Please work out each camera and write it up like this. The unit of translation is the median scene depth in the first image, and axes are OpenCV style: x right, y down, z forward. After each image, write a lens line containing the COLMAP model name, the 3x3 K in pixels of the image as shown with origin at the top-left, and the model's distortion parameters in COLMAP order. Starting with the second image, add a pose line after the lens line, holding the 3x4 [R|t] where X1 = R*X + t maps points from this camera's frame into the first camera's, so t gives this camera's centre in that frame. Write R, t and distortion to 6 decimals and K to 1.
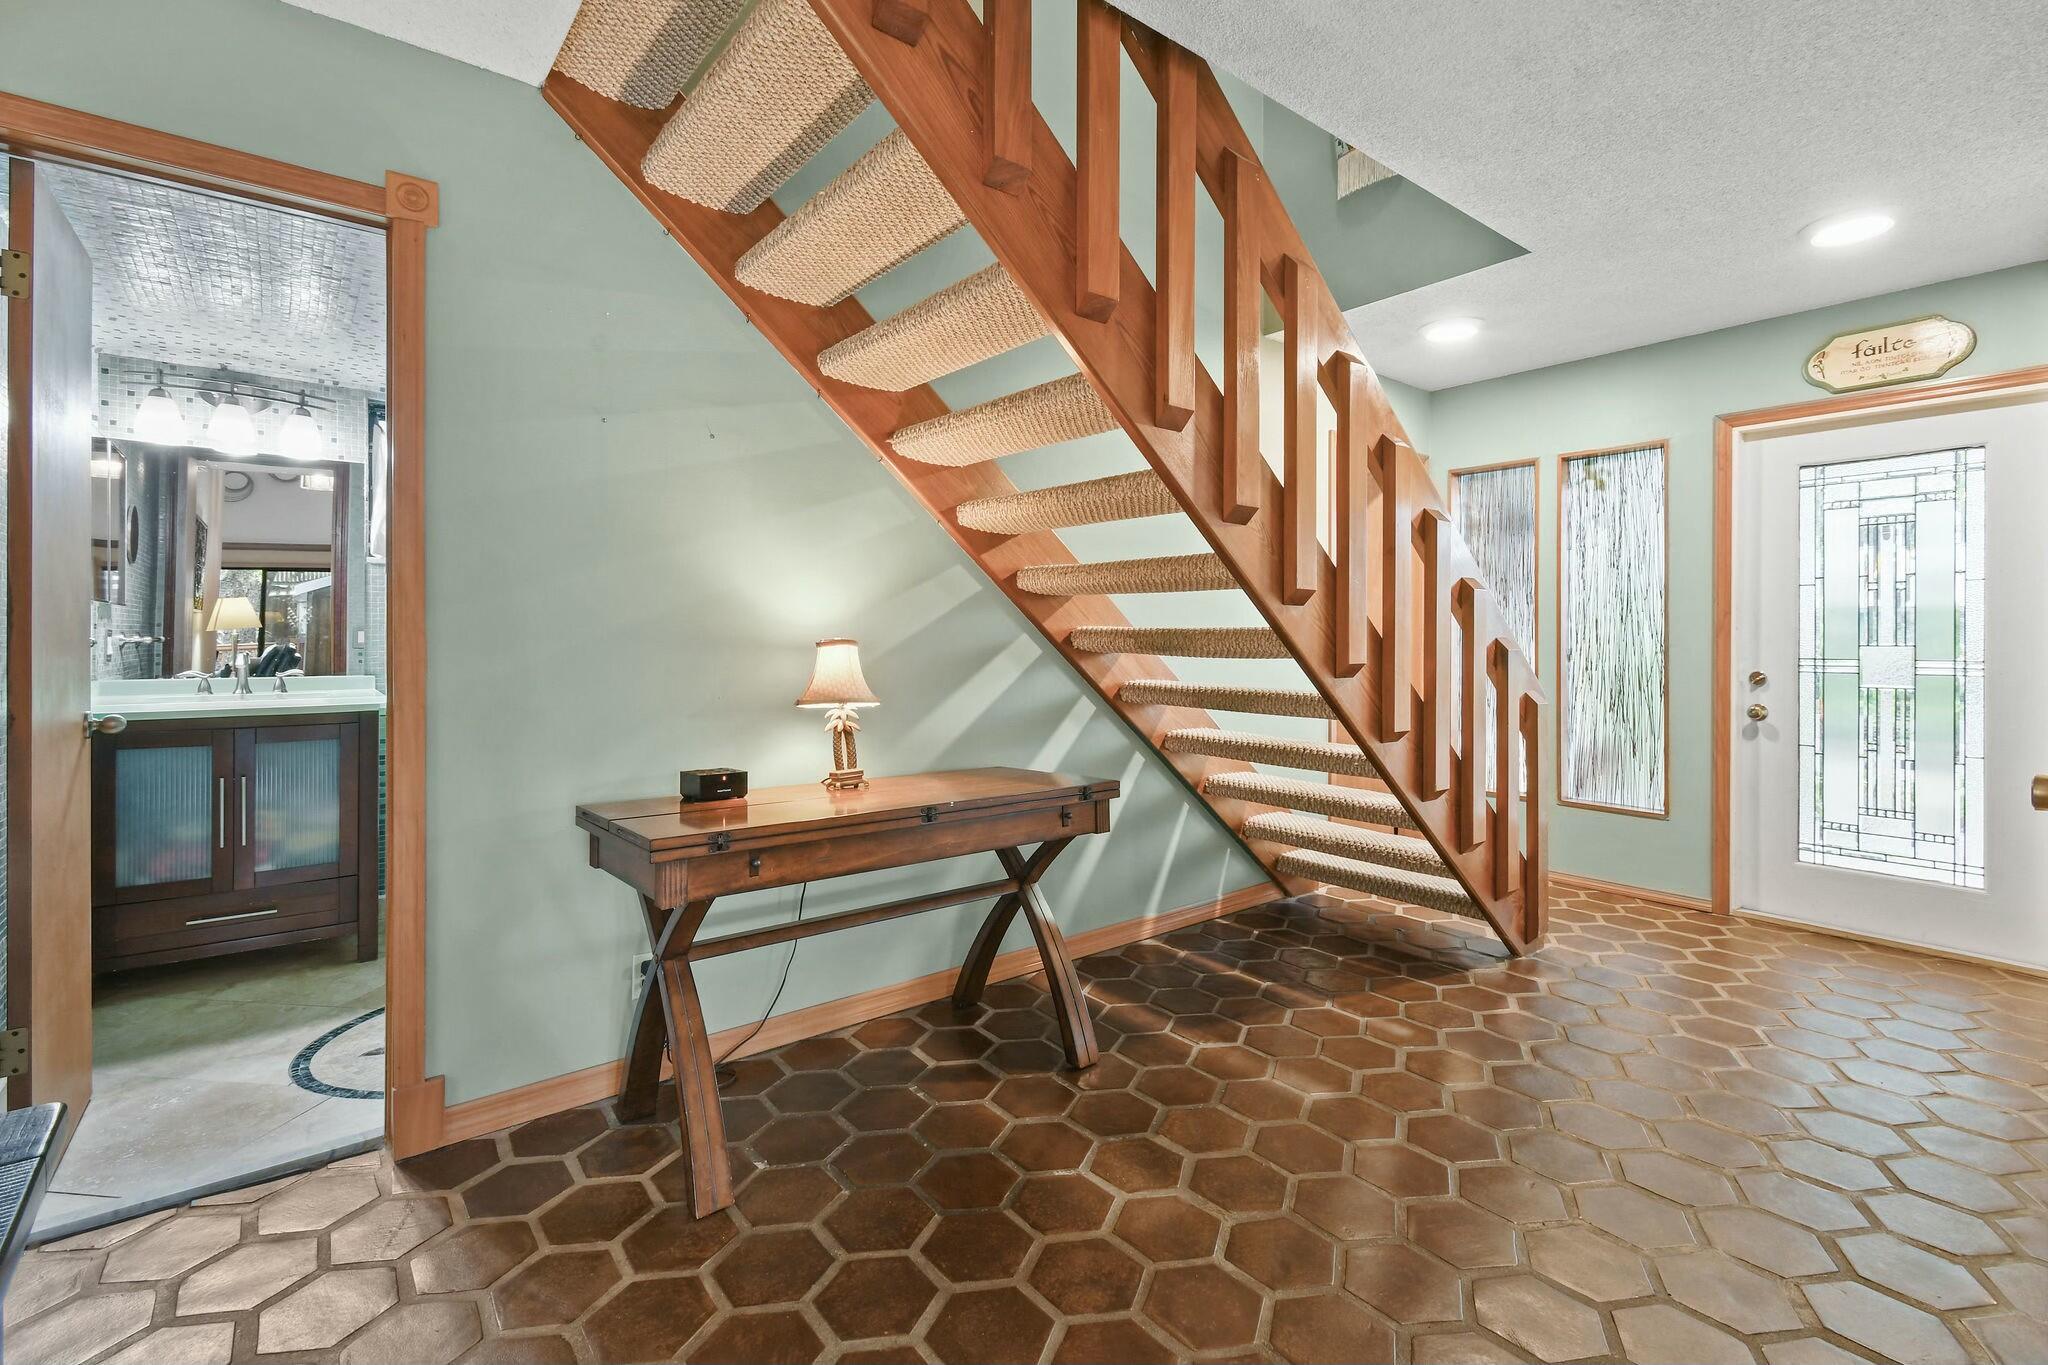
lens RADIAL K [[922.4, 0, 1036.8], [0, 922.4, 634.4], [0, 0, 1]] dist [-0.001042, 0.000351]
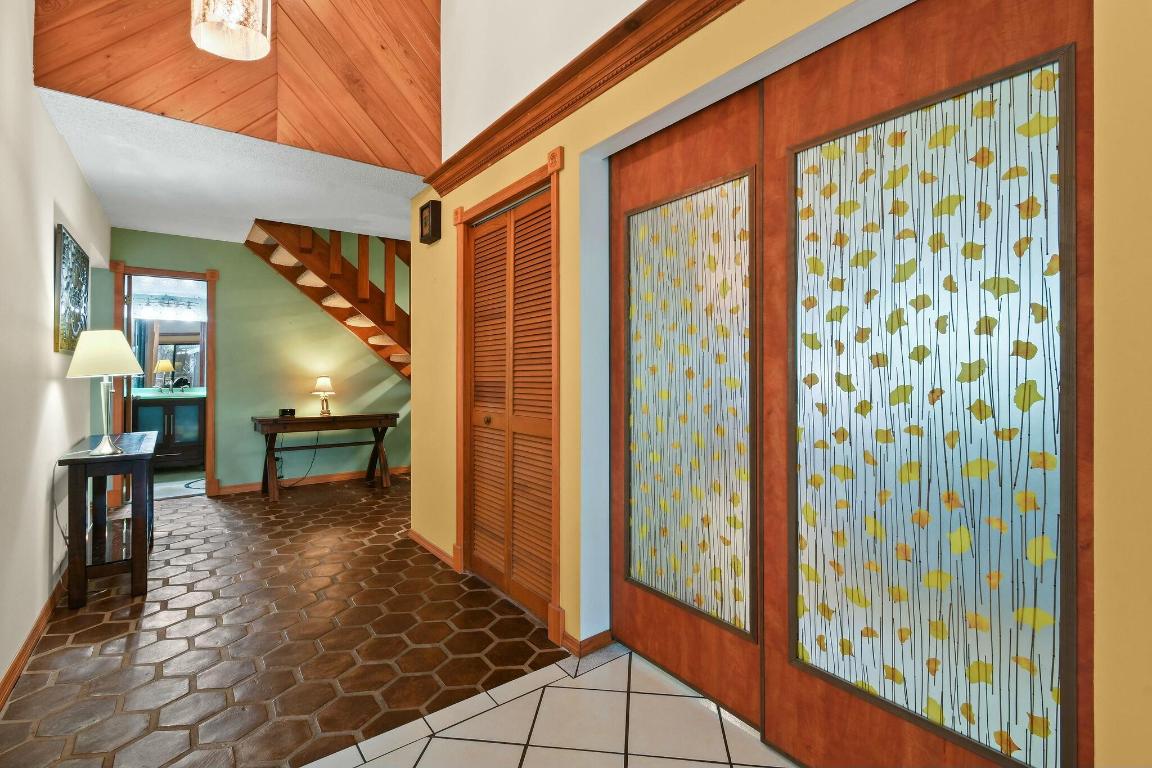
lens RADIAL K [[518.9, 0, 581.3], [0, 518.9, 367.6], [0, 0, 1]] dist [-0.001042, 0.000351]
pose [[0.999519, -0.002929, -0.030867, 0.861463], [0.002645, 0.999954, -0.009214, -0.006278], [0.030892, 0.009128, 0.999481, -1.052065]]
